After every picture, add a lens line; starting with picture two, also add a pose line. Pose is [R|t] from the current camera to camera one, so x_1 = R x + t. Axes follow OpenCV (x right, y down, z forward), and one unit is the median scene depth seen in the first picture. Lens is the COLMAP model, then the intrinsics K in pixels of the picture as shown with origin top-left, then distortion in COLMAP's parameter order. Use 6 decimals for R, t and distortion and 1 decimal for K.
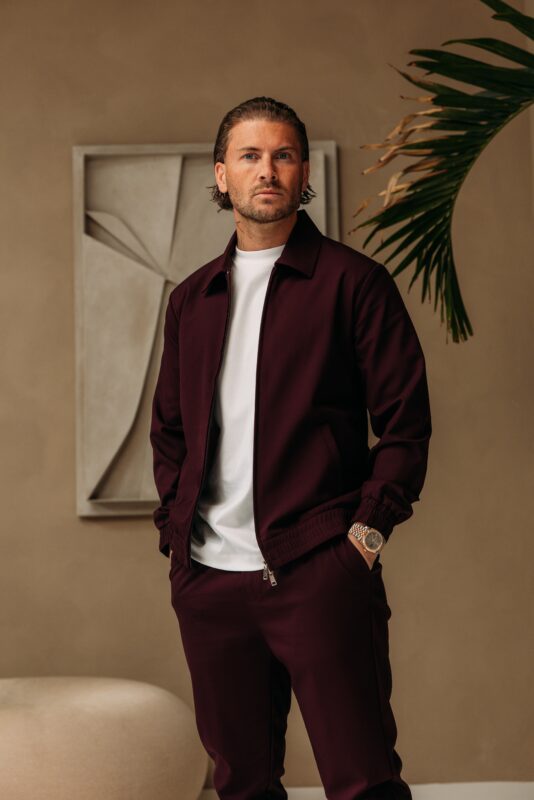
lens RADIAL K [[1202.6, 0, 268.7], [0, 1202.6, 401.2], [0, 0, 1]] dist [-0.005763, 0.000000]
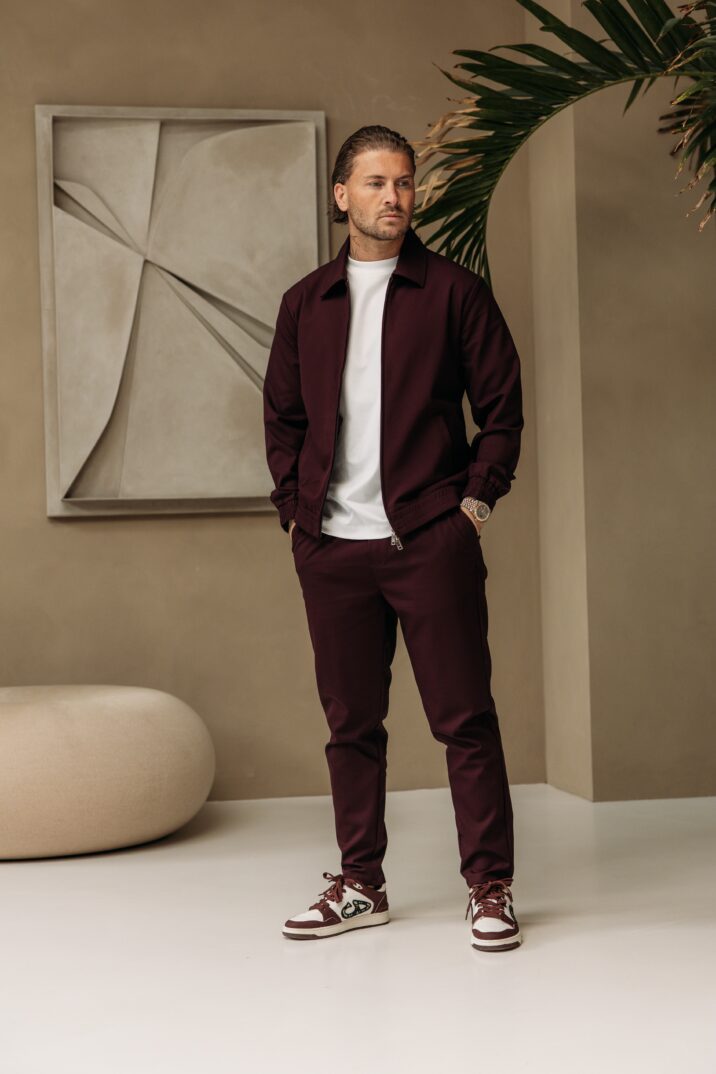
lens RADIAL K [[1614.5, 0, 362.1], [0, 1614.5, 530.5], [0, 0, 1]] dist [-0.005763, 0.000000]
pose [[0.983023, -0.003114, 0.183454, -0.205869], [-0.012347, 0.996467, 0.083070, 0.001148], [-0.183065, -0.083925, 0.979512, -0.351955]]
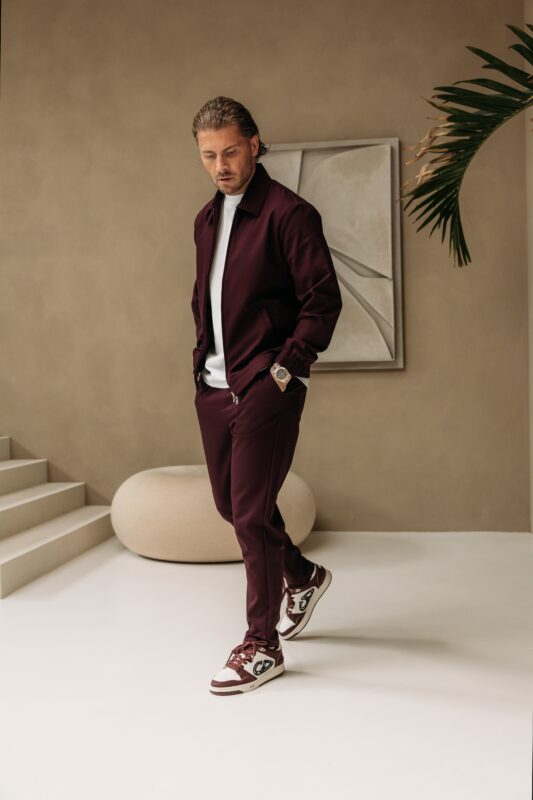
lens RADIAL K [[803.0, 0, 276.2], [0, 803.0, 395.7], [0, 0, 1]] dist [-0.009989, 0.000000]
pose [[0.992504, 0.007019, -0.122010, 0.038752], [0.007066, 0.993384, 0.114626, -0.000262], [0.122007, -0.114629, 0.985888, -0.151712]]
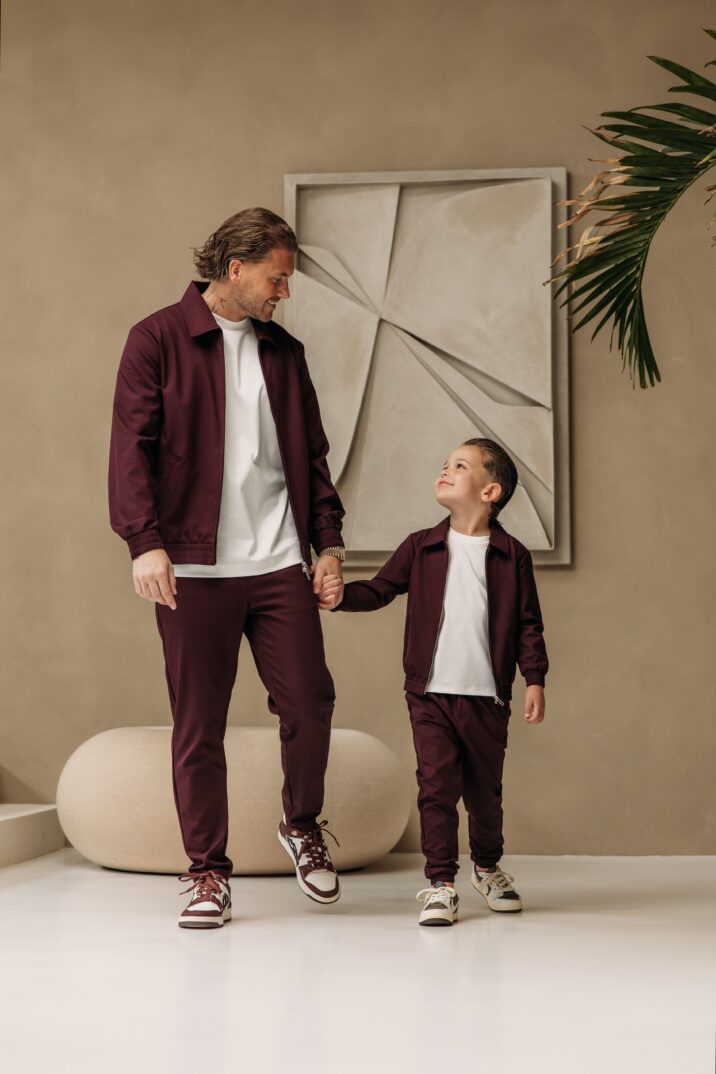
lens RADIAL K [[1963.1, 0, 367.5], [0, 1963.1, 534.6], [0, 0, 1]] dist [0.003260, 0.000000]
pose [[0.993920, 0.017524, -0.108703, 0.104073], [-0.014435, 0.999471, 0.029136, 0.033277], [0.109156, -0.027389, 0.993647, -0.743916]]
